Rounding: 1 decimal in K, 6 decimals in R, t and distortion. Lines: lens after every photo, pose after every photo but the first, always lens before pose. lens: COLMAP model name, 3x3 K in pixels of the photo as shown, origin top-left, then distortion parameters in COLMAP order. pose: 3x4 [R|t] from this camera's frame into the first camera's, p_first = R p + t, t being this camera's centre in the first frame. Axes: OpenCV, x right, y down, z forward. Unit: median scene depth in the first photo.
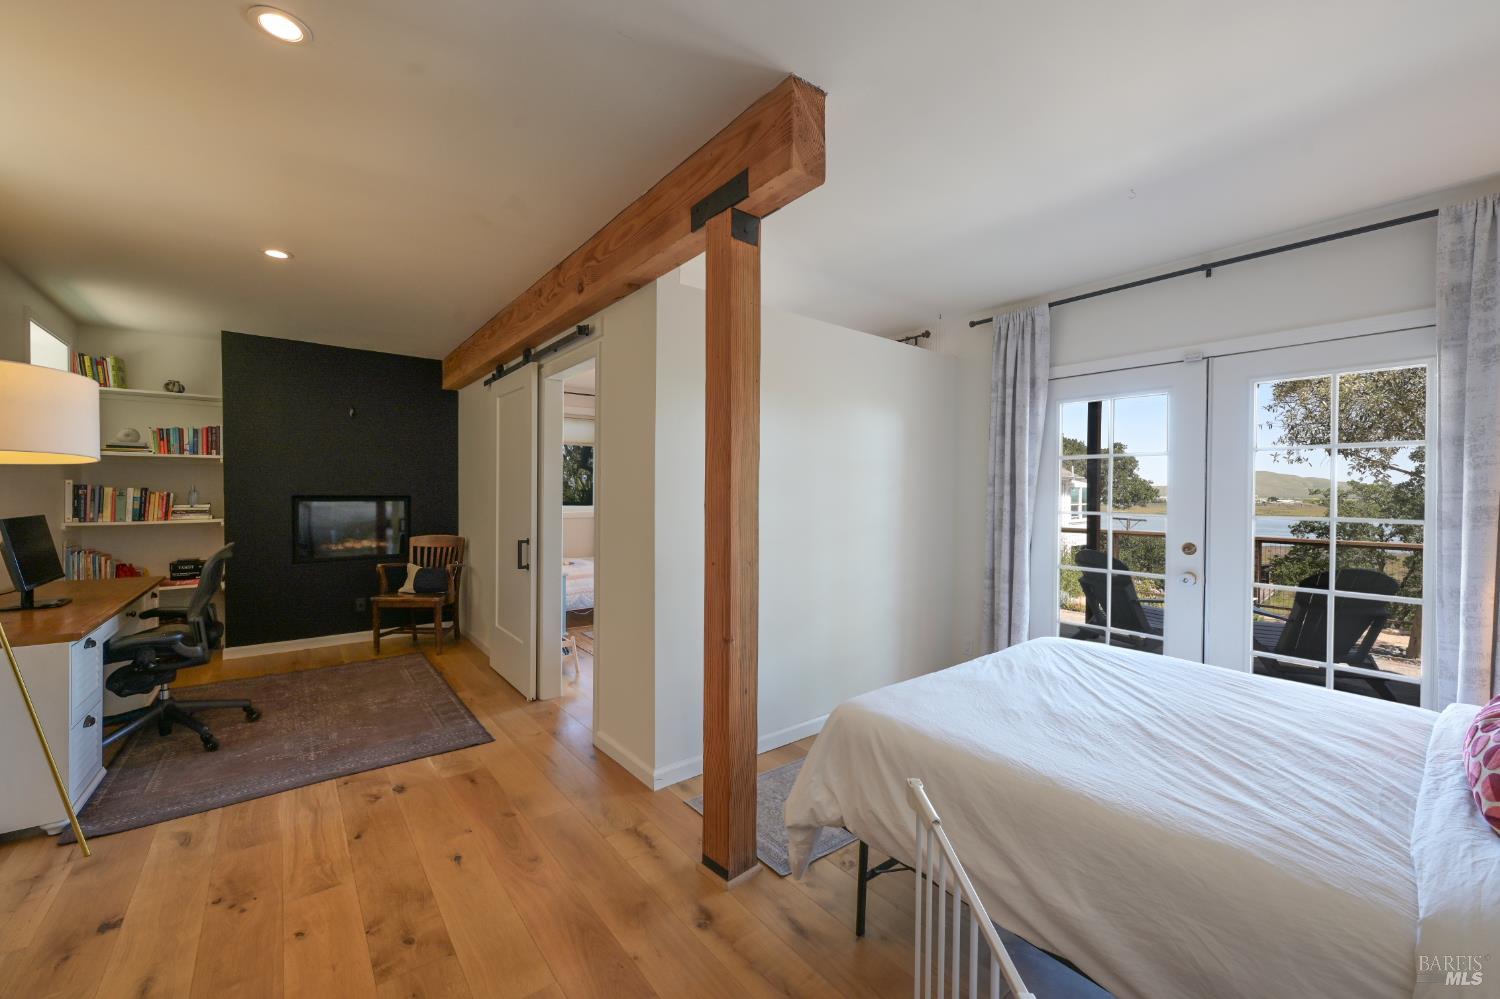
lens RADIAL K [[591.7, 0, 756.9], [0, 591.7, 498.4], [0, 0, 1]] dist [0.000165, -0.000360]
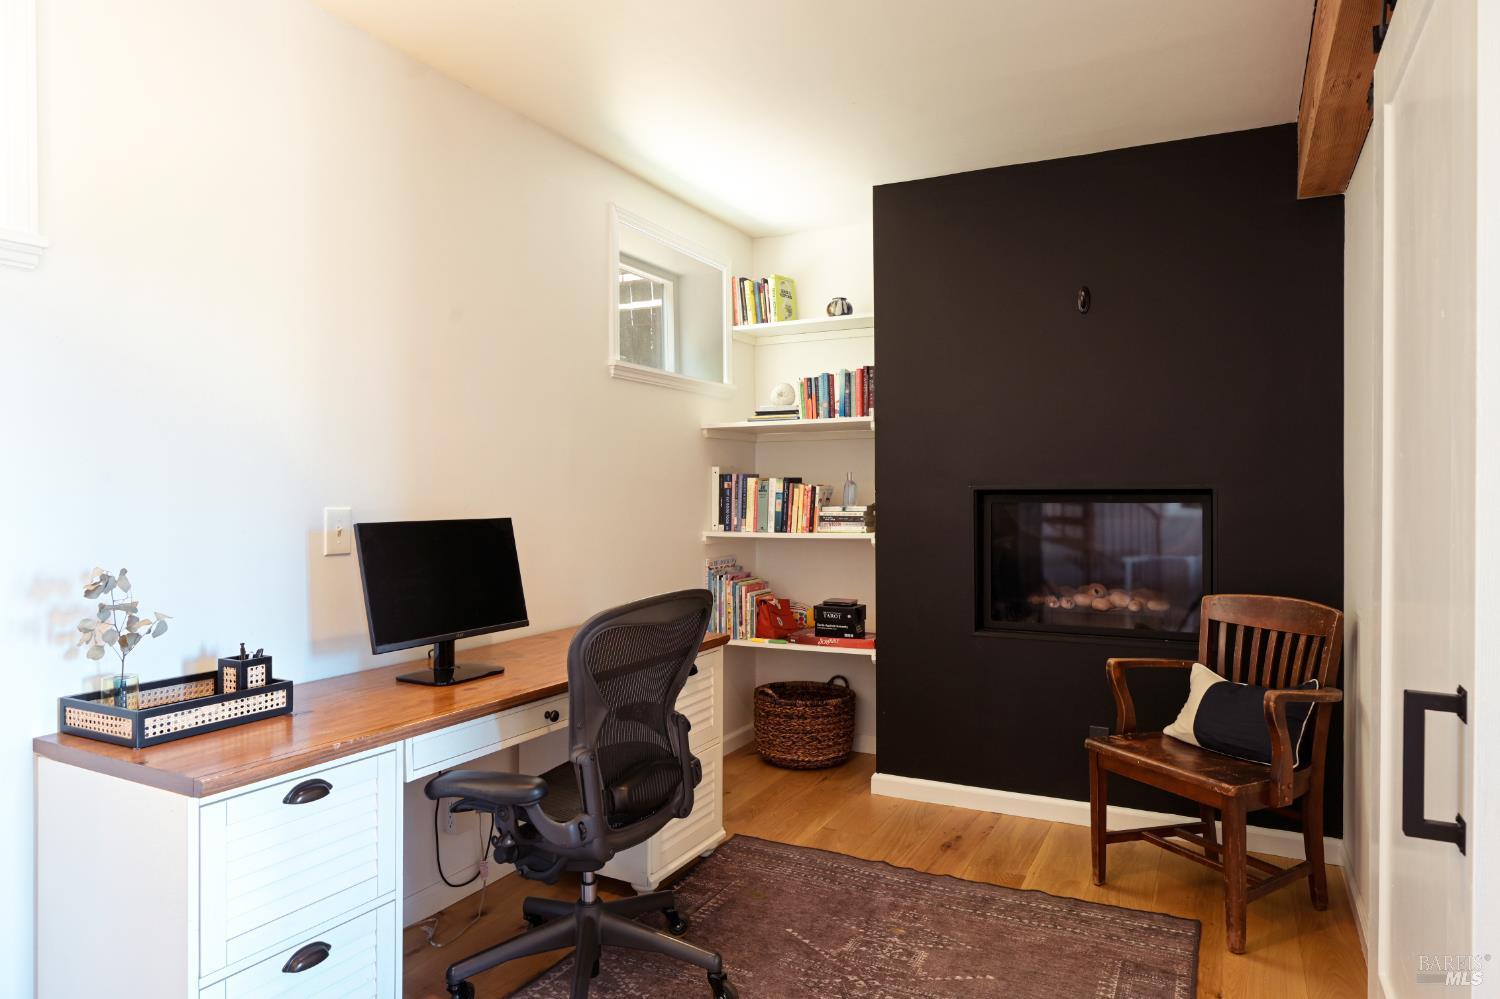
lens RADIAL K [[938.8, 0, 741.3], [0, 938.8, 504.3], [0, 0, 1]] dist [-0.001451, 0.002305]
pose [[0.401045, 0.004694, -0.916046, -0.168568], [-0.005034, 0.999983, 0.002920, 0.006725], [0.916044, 0.003441, 0.401062, 0.555964]]
